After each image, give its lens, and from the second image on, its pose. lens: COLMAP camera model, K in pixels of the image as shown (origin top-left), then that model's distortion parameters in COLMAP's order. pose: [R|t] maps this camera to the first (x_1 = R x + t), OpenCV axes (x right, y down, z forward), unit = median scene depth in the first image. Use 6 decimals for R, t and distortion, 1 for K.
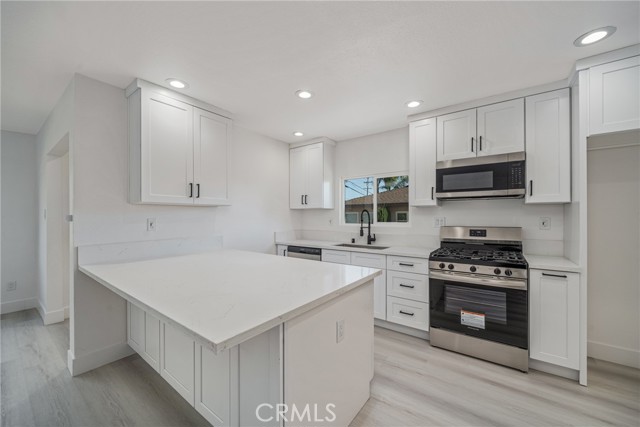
lens RADIAL K [[236.1, 0, 316.3], [0, 236.1, 214.6], [0, 0, 1]] dist [-0.004810, 0.001026]
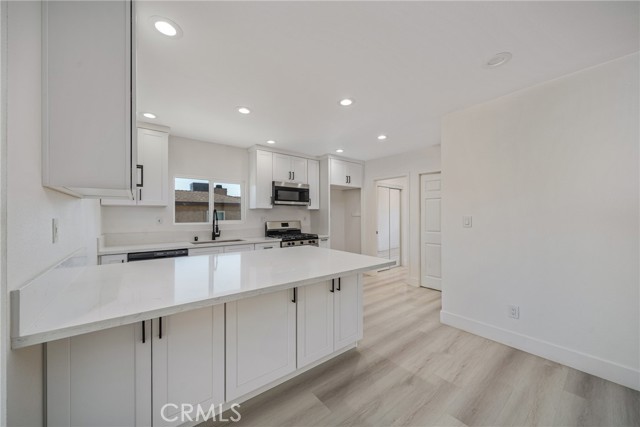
lens RADIAL K [[236.1, 0, 324.0], [0, 236.1, 214.2], [0, 0, 1]] dist [-0.004810, 0.001026]
pose [[0.273399, 0.005911, 0.961882, -1.003556], [-0.007842, 0.999962, -0.003916, 0.003618], [-0.961869, -0.006473, 0.273435, 0.259098]]
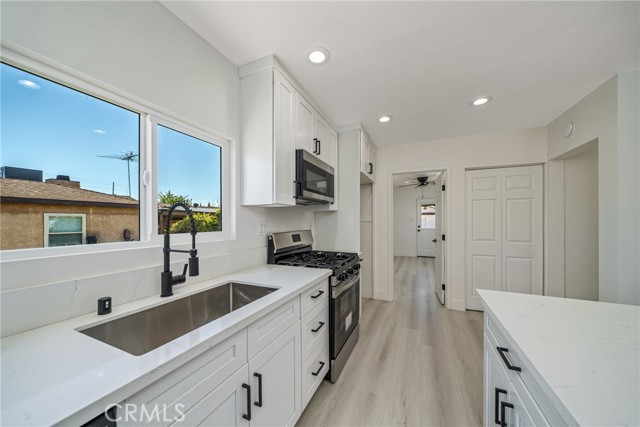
lens RADIAL K [[222.0, 0, 320.5], [0, 222.0, 222.3], [0, 0, 1]] dist [0.001295, 0.000073]
pose [[-0.182773, -0.008665, 0.983117, -0.233881], [-0.005052, 0.999956, 0.007874, 0.008048], [-0.983142, -0.003527, -0.182809, 1.154459]]
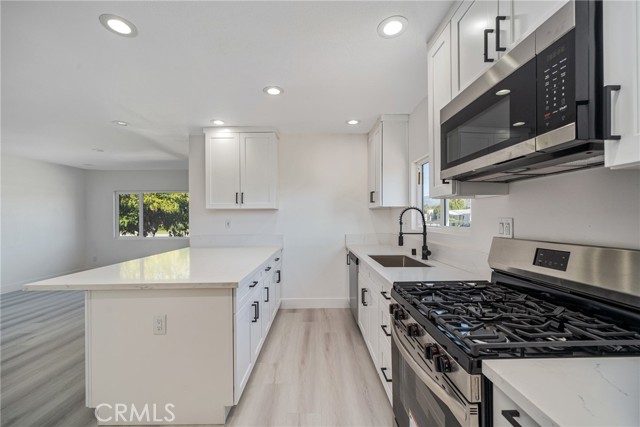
lens RADIAL K [[254.6, 0, 322.3], [0, 254.6, 213.2], [0, 0, 1]] dist [0.001496, -0.000441]
pose [[0.622184, -0.019790, -0.782621, 0.842692], [0.011515, 0.999804, -0.016128, 0.007686], [0.782786, 0.001023, 0.622290, 0.488935]]
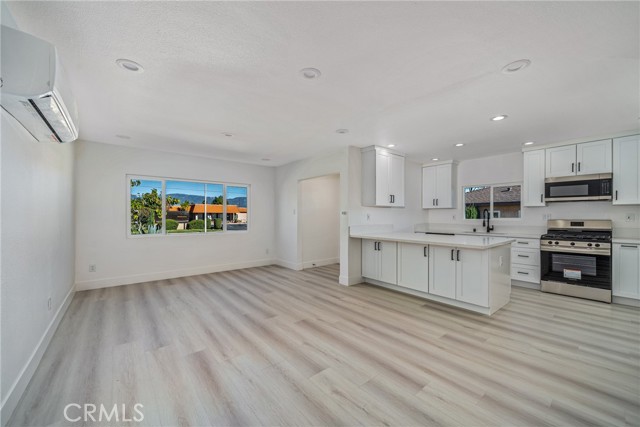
lens RADIAL K [[236.1, 0, 322.9], [0, 236.1, 215.1], [0, 0, 1]] dist [-0.004810, 0.001026]
pose [[0.972759, 0.002107, -0.231809, -0.613400], [-0.000649, 0.999980, 0.006366, 0.014165], [0.231817, -0.006042, 0.972741, -0.941563]]
